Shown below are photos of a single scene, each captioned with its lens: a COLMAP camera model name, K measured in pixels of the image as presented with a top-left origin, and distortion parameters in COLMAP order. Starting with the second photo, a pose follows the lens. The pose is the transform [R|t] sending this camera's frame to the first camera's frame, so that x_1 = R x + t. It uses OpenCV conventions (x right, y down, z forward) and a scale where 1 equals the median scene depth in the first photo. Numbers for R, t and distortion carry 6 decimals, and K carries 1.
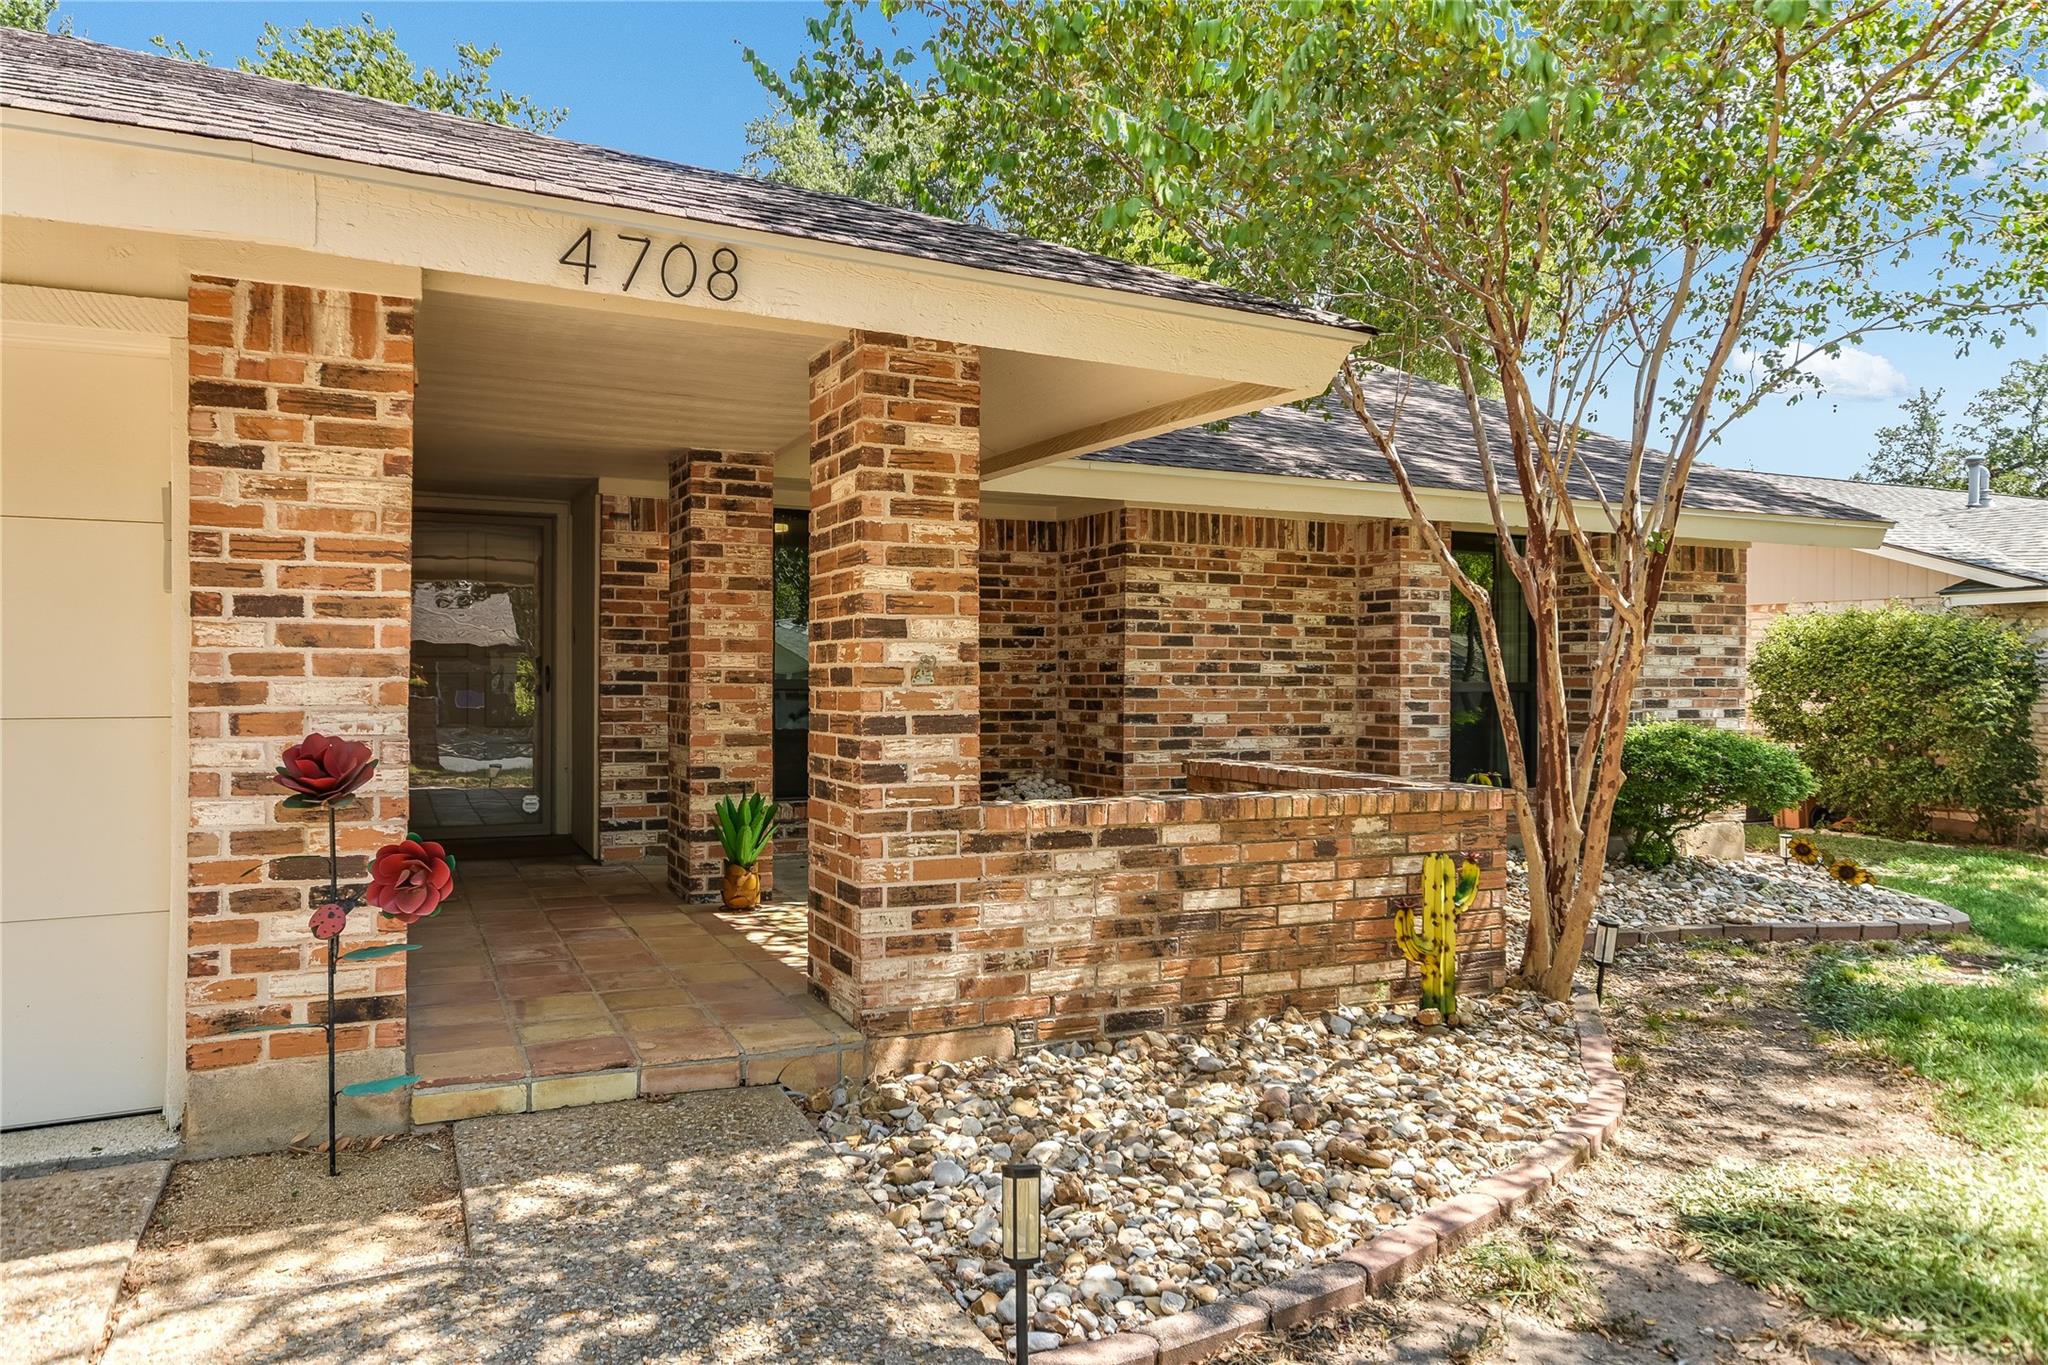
lens RADIAL K [[1116.2, 0, 1020.1], [0, 1116.2, 676.0], [0, 0, 1]] dist [0.018383, 0.000160]
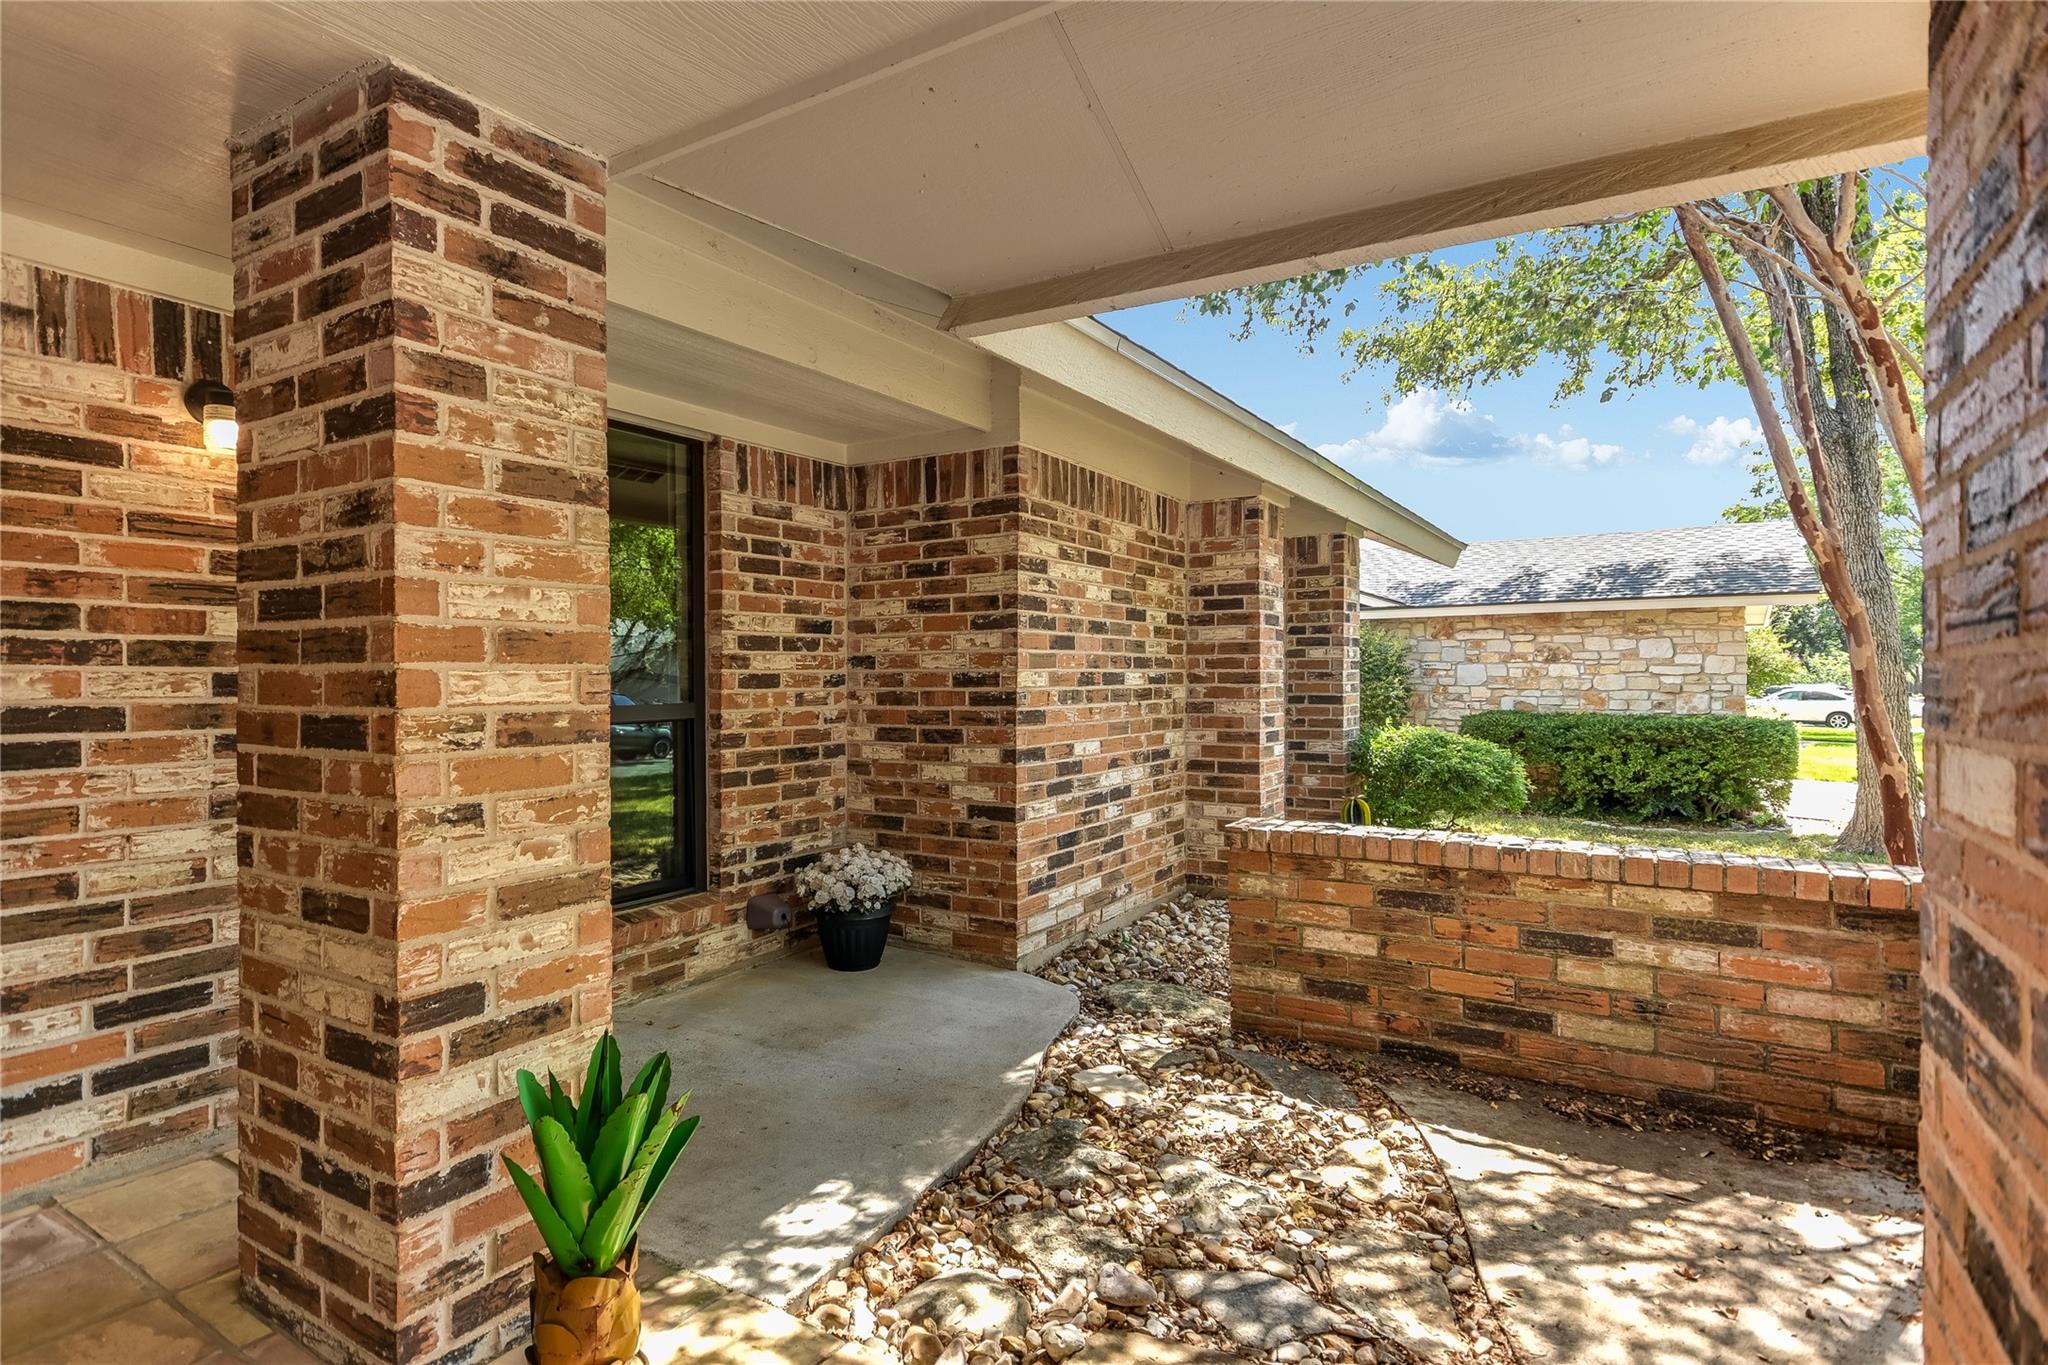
lens RADIAL K [[1008.4, 0, 1021.7], [0, 1008.4, 675.4], [0, 0, 1]] dist [0.019893, -0.000189]
pose [[0.866151, -0.009277, 0.499696, -0.206751], [0.009468, 0.999953, 0.002153, -0.012158], [-0.499693, 0.002866, 0.866198, 0.461910]]
